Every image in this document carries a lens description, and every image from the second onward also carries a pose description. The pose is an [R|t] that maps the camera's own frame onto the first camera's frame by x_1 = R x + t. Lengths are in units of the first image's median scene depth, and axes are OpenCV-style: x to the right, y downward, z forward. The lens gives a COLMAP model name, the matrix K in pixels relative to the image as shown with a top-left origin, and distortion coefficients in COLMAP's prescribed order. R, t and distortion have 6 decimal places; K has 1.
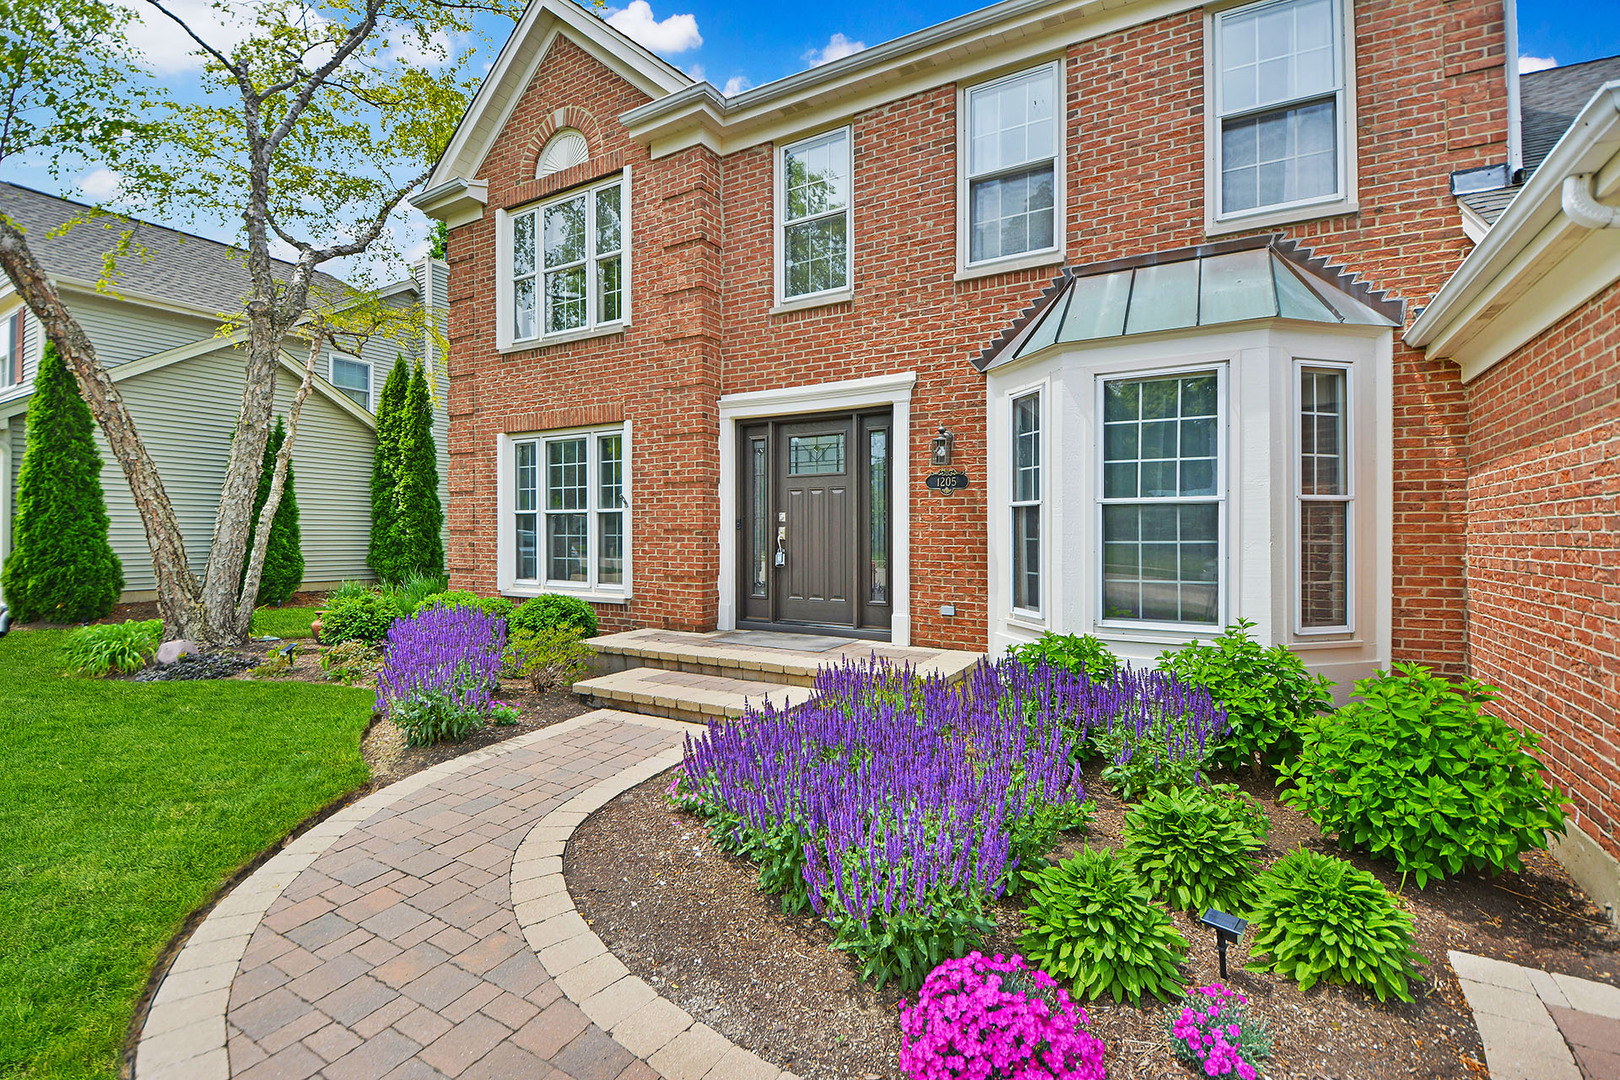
lens RADIAL K [[717.0, 0, 810.0], [0, 717.0, 540.0], [0, 0, 1]] dist [0.001192, -0.000131]
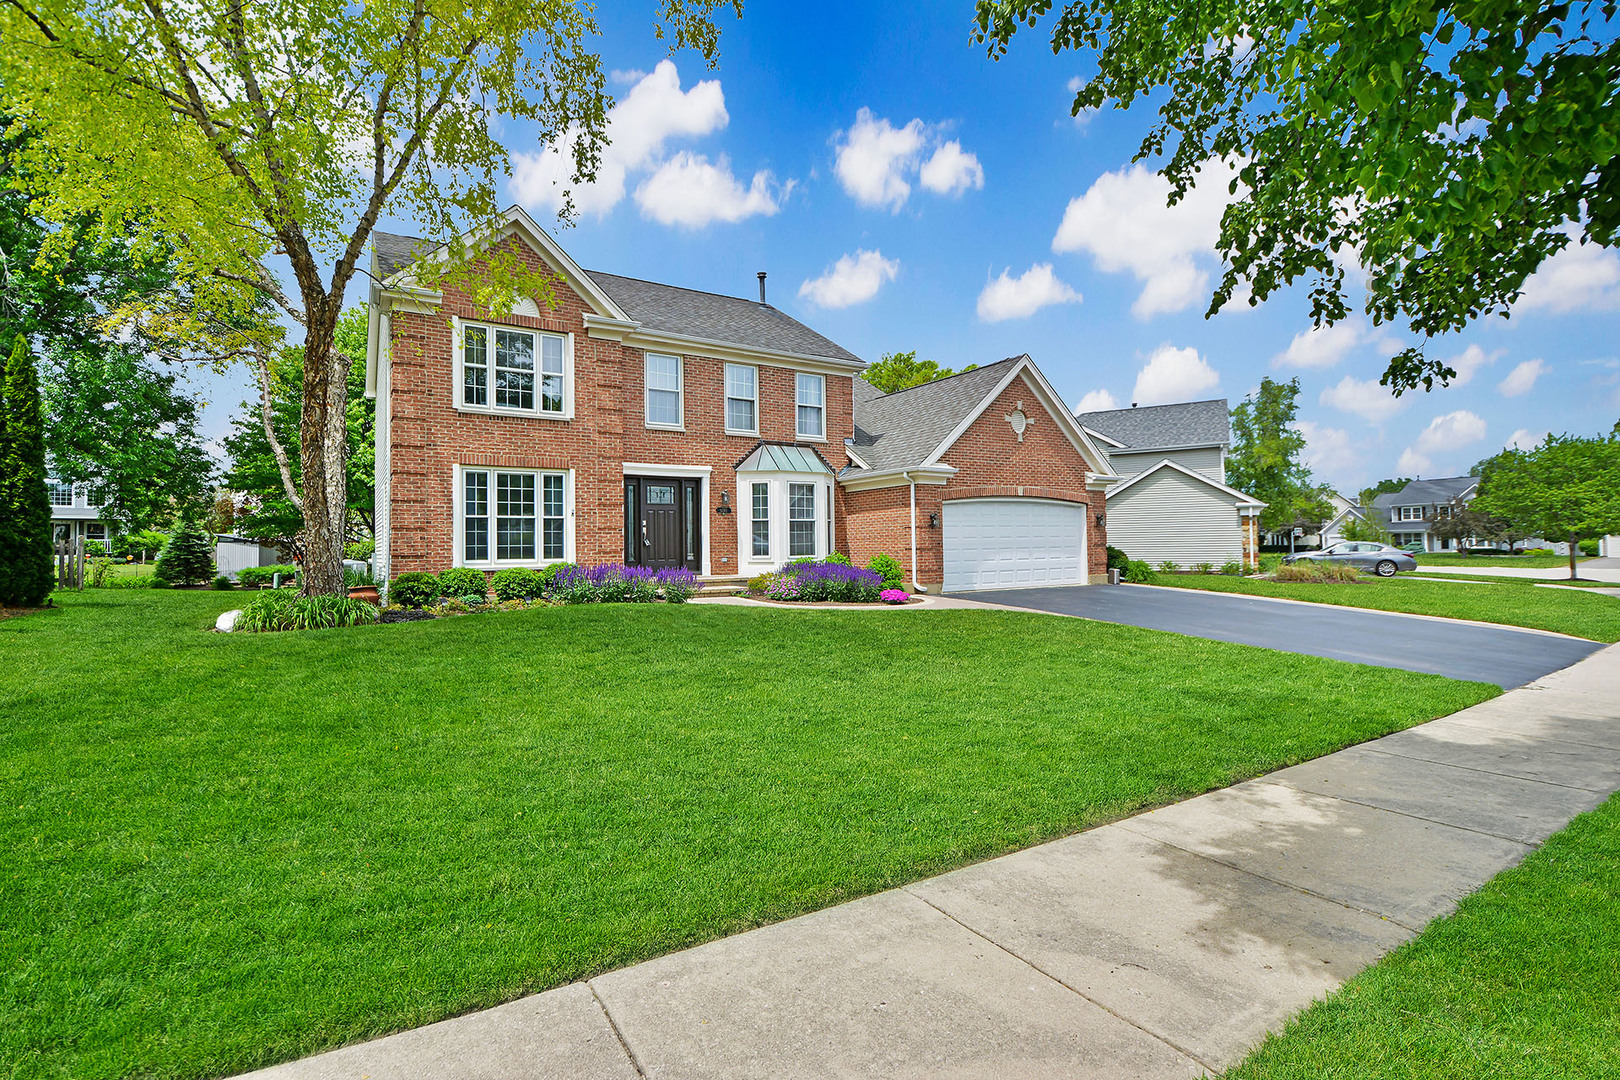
lens RADIAL K [[737.4, 0, 810.0], [0, 737.4, 540.0], [0, 0, 1]] dist [0.000001, 0.000036]
pose [[0.466092, -0.000650, 0.884736, -1.962636], [0.021297, 0.999718, -0.010485, 0.058924], [-0.884480, 0.023729, 0.465975, -0.508627]]
